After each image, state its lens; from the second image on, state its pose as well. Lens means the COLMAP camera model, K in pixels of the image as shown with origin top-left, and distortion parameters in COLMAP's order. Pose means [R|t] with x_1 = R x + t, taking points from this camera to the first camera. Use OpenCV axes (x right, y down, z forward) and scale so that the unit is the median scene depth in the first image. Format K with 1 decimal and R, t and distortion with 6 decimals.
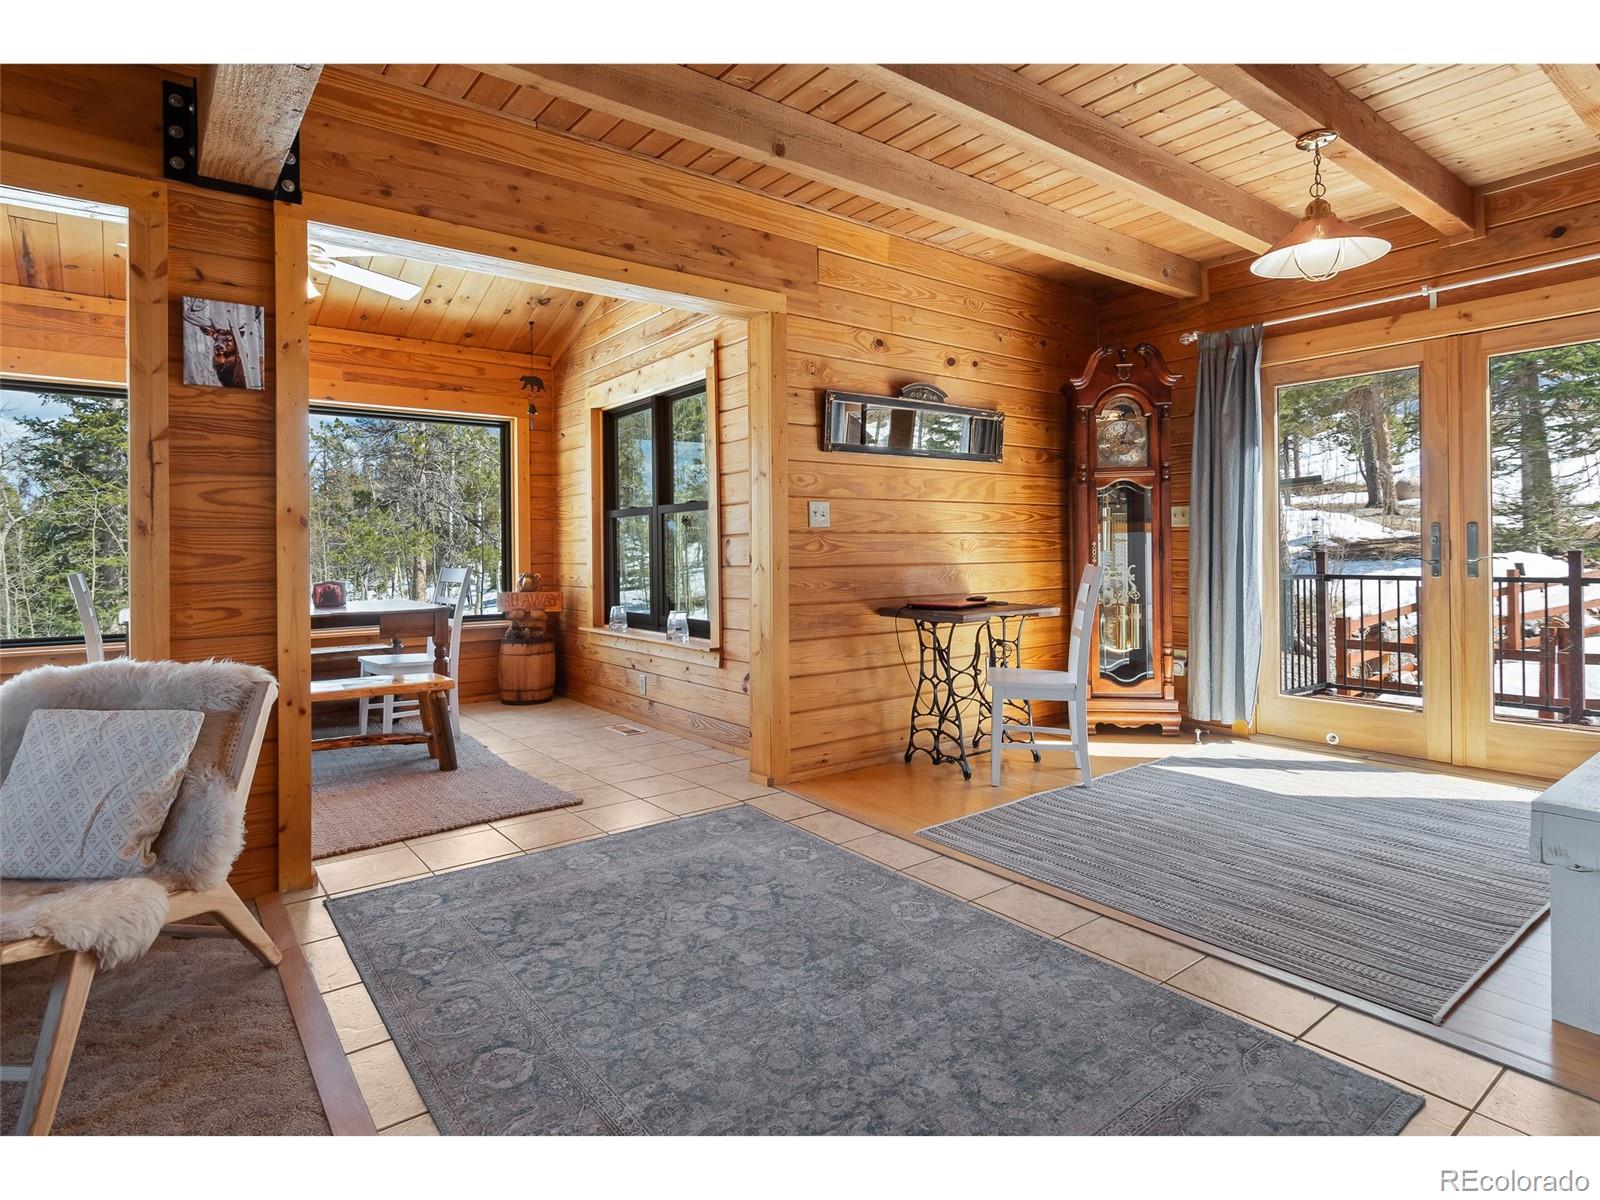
lens RADIAL K [[860.2, 0, 772.2], [0, 860.2, 551.9], [0, 0, 1]] dist [-0.000378, -0.001123]
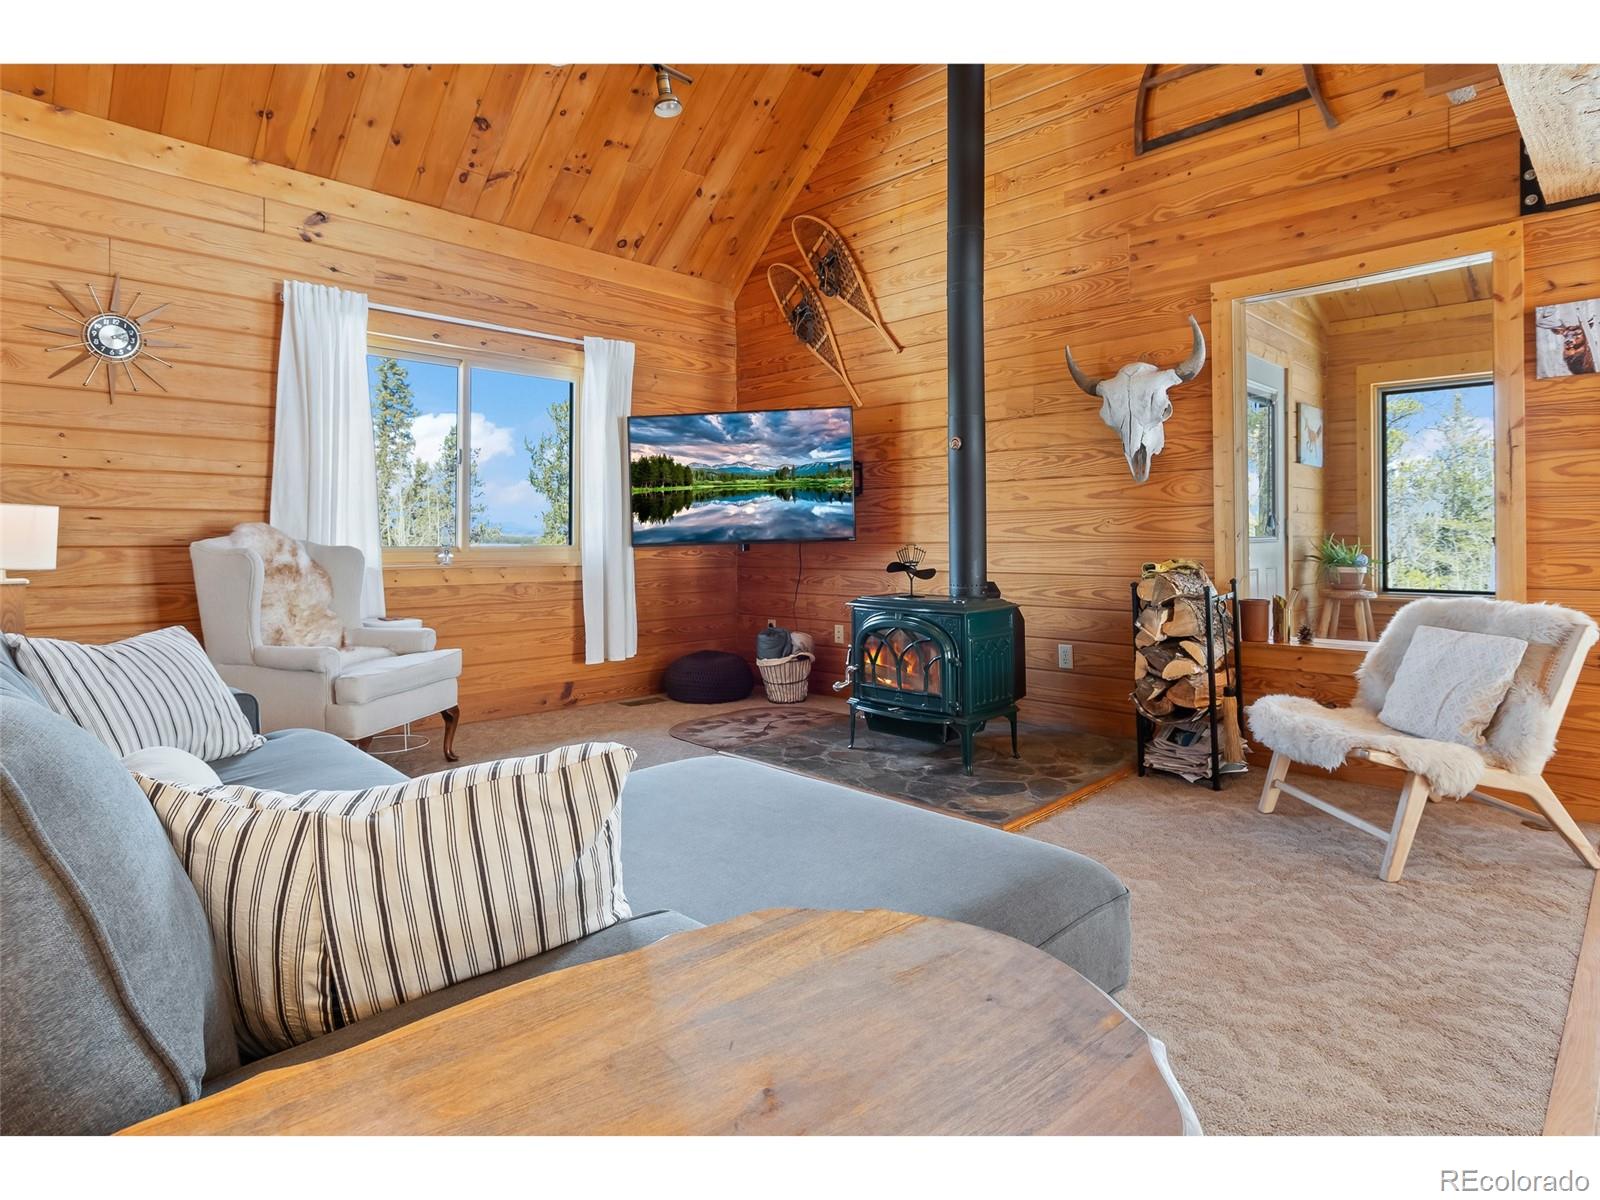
lens RADIAL K [[860.2, 0, 835.8], [0, 860.2, 528.0], [0, 0, 1]] dist [-0.000378, -0.001123]
pose [[0.170092, 0.003269, -0.985423, 0.386687], [0.004275, 0.999983, 0.004055, 0.007673], [0.985419, -0.004903, 0.170075, -0.210232]]
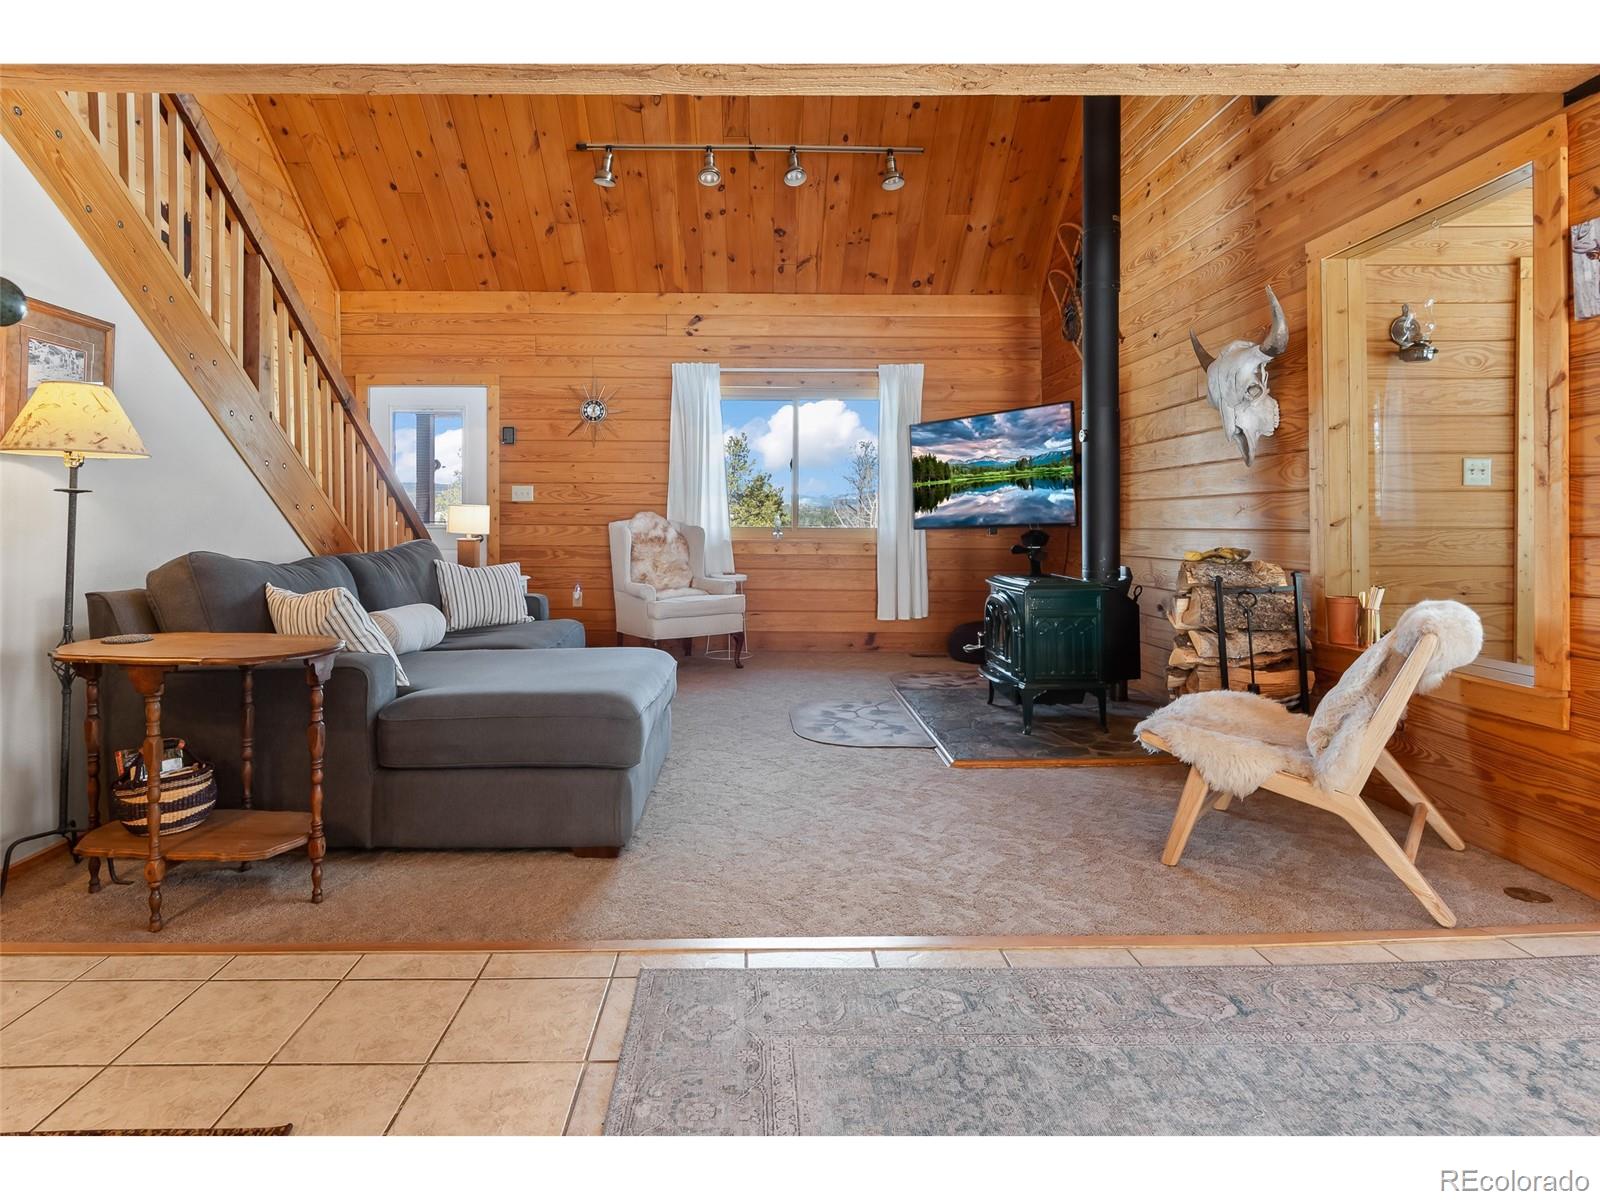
lens RADIAL K [[860.2, 0, 781.9], [0, 860.2, 520.7], [0, 0, 1]] dist [-0.000378, -0.001123]
pose [[-0.569530, 0.012801, -0.821871, 0.628428], [0.008176, 0.999917, 0.009908, 0.004630], [0.821930, -0.001077, -0.569588, 0.912716]]
